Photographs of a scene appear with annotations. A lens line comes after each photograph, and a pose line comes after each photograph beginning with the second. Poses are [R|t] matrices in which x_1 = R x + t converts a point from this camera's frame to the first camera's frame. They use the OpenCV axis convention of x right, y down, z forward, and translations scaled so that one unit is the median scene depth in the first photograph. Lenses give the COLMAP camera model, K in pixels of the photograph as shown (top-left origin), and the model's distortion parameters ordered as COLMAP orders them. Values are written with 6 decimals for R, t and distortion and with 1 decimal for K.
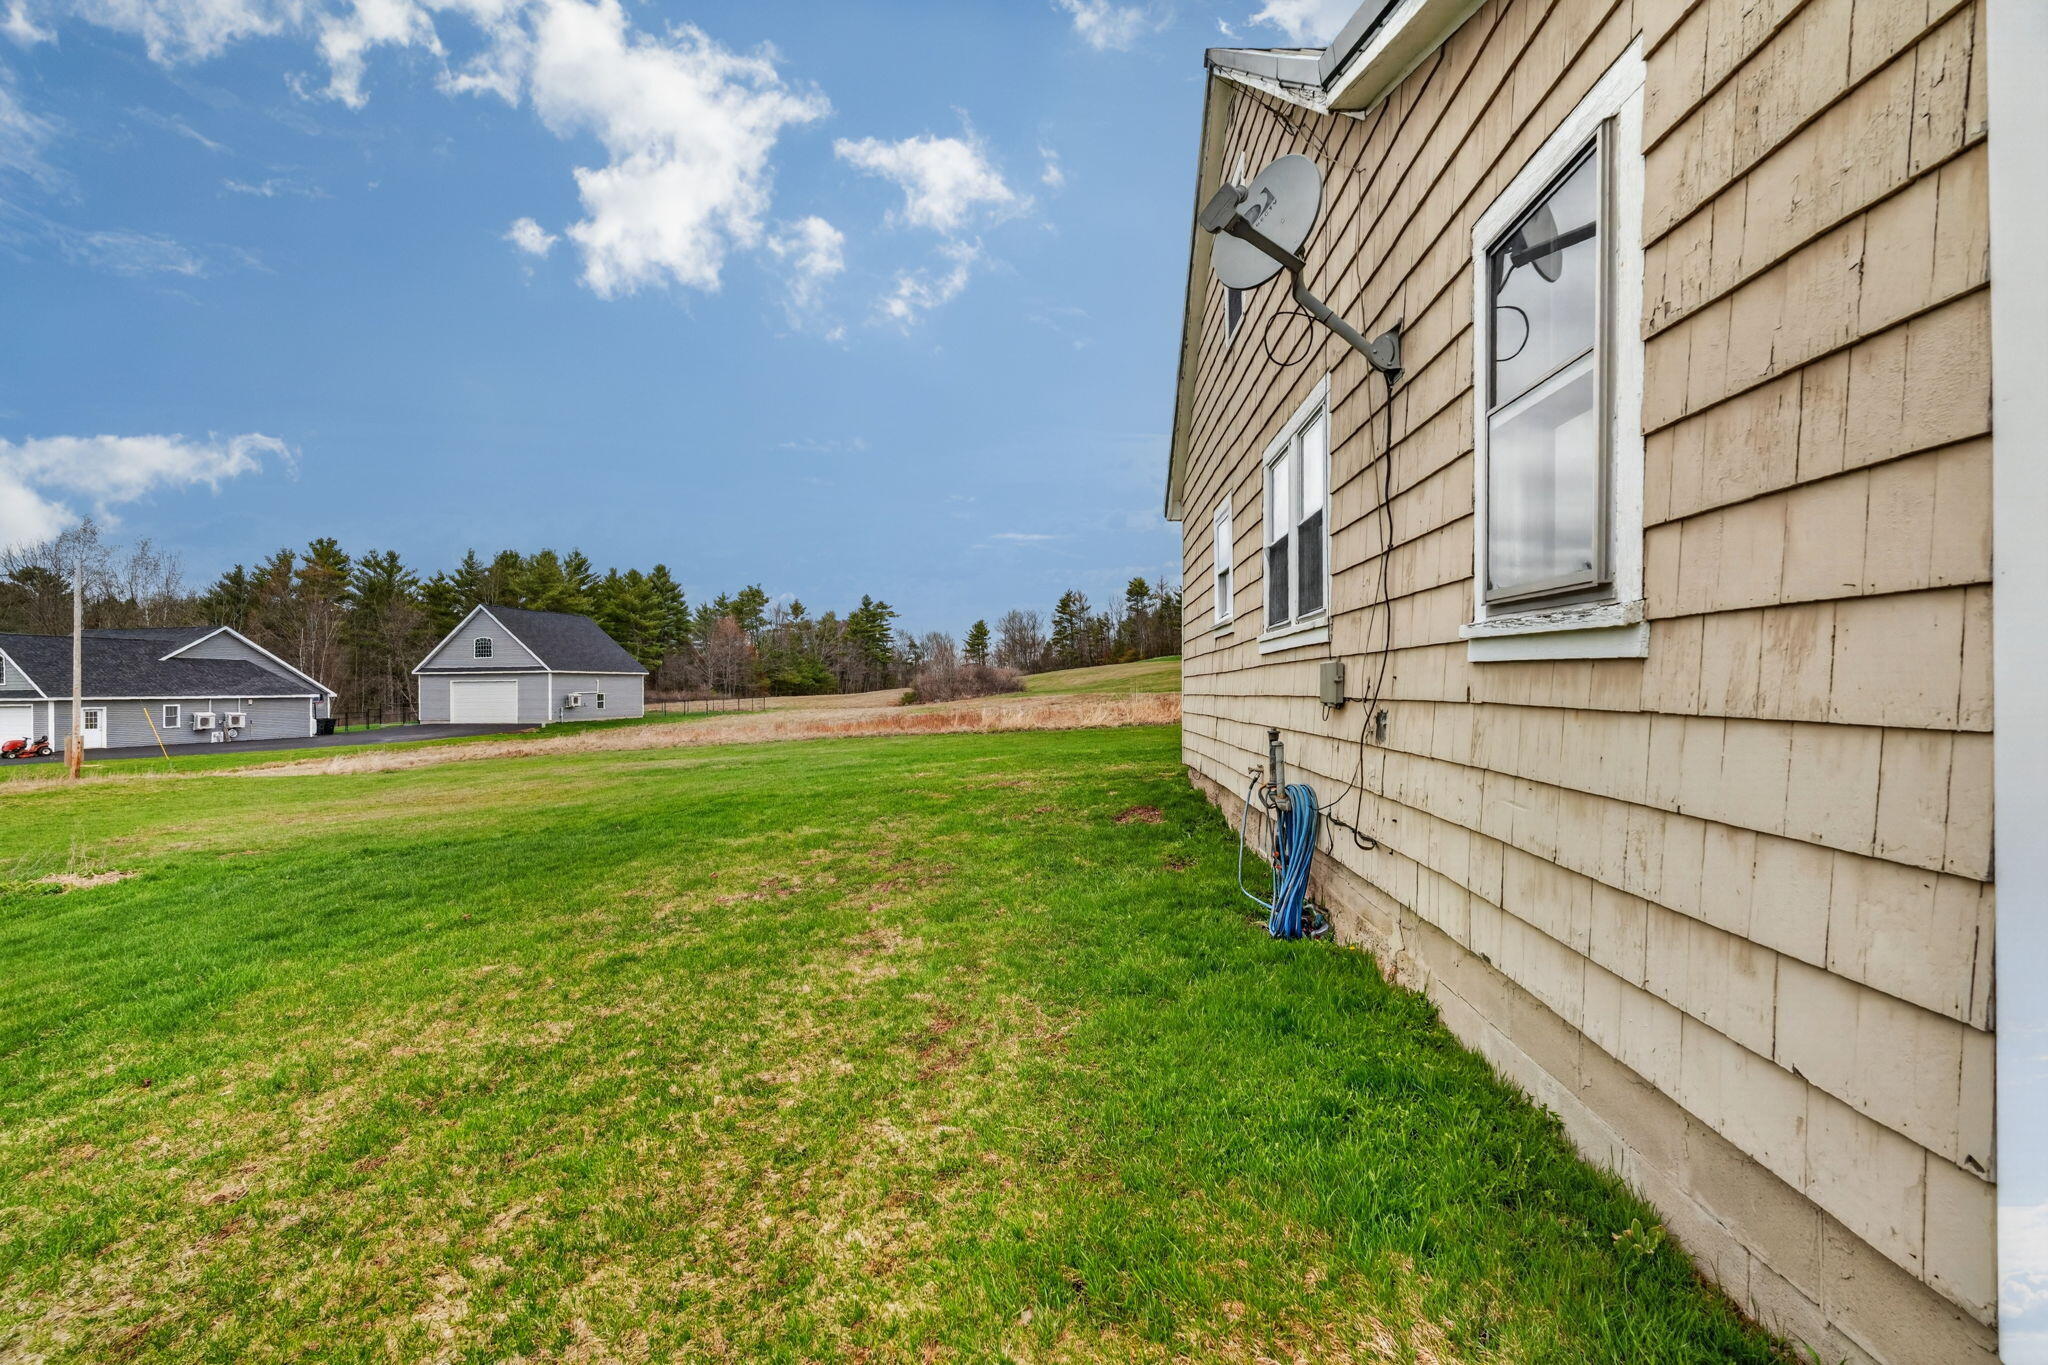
lens RADIAL K [[938.1, 0, 1012.7], [0, 938.1, 679.0], [0, 0, 1]] dist [0.002353, 0.000597]
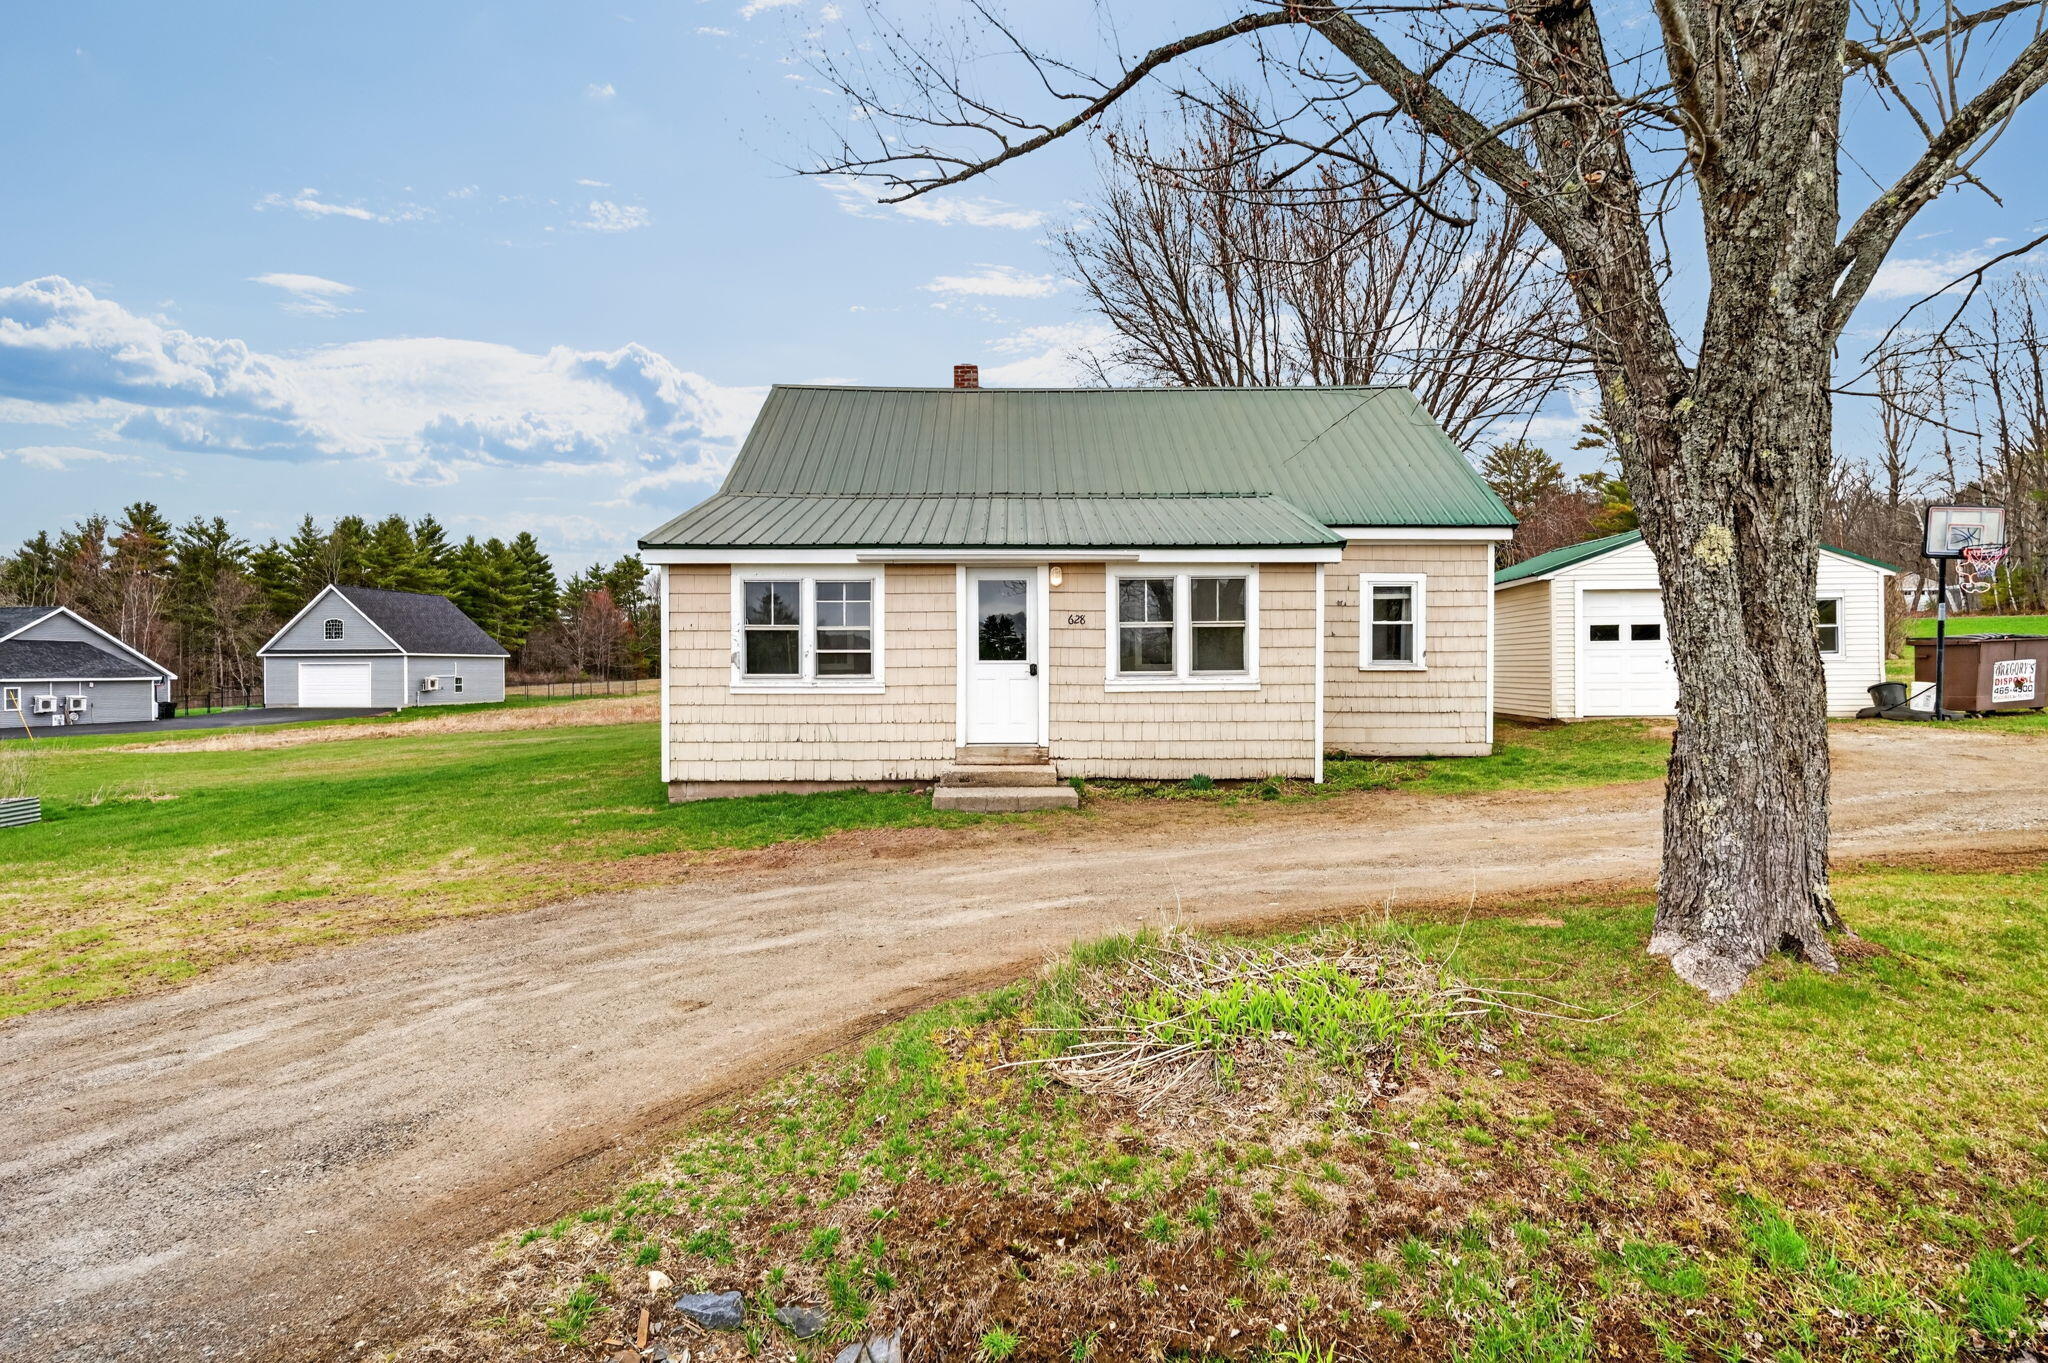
lens RADIAL K [[1087.3, 0, 1038.6], [0, 1087.3, 663.0], [0, 0, 1]] dist [-0.000389, -0.002608]
pose [[0.996718, 0.005178, 0.080781, 0.049366], [-0.005569, 0.999974, 0.004623, -0.005189], [-0.080755, -0.005058, 0.996721, -0.122830]]
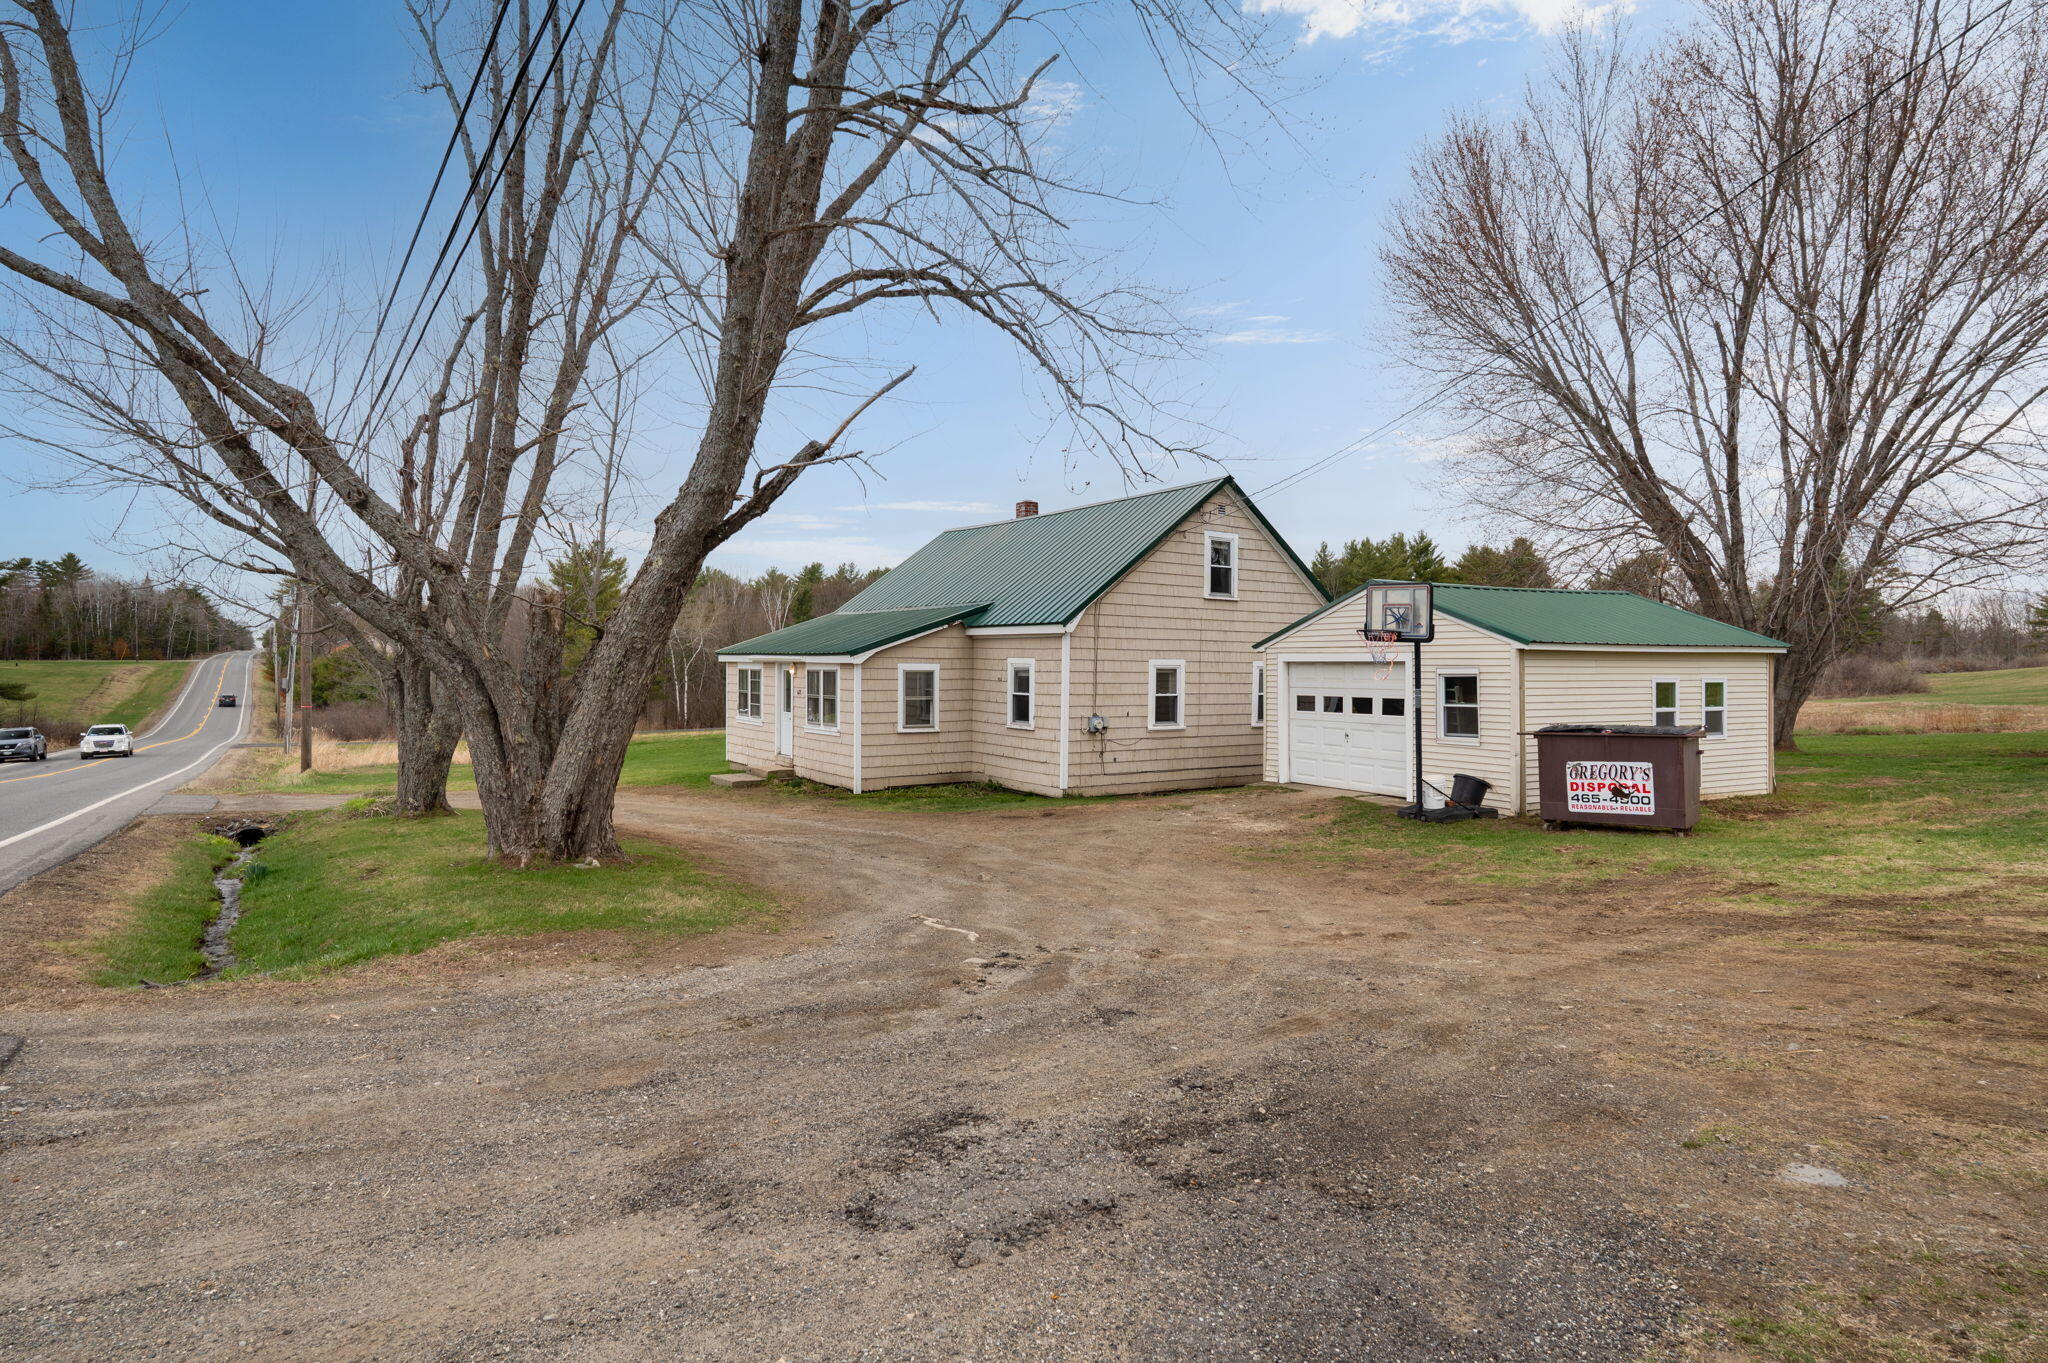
lens RADIAL K [[1086.6, 0, 1016.7], [0, 1086.6, 676.3], [0, 0, 1]] dist [-0.007248, -0.000697]
pose [[0.616433, 0.023840, -0.787046, 0.288137], [-0.002184, 0.999589, 0.028568, -0.020635], [0.787404, -0.015891, 0.616232, -0.103969]]
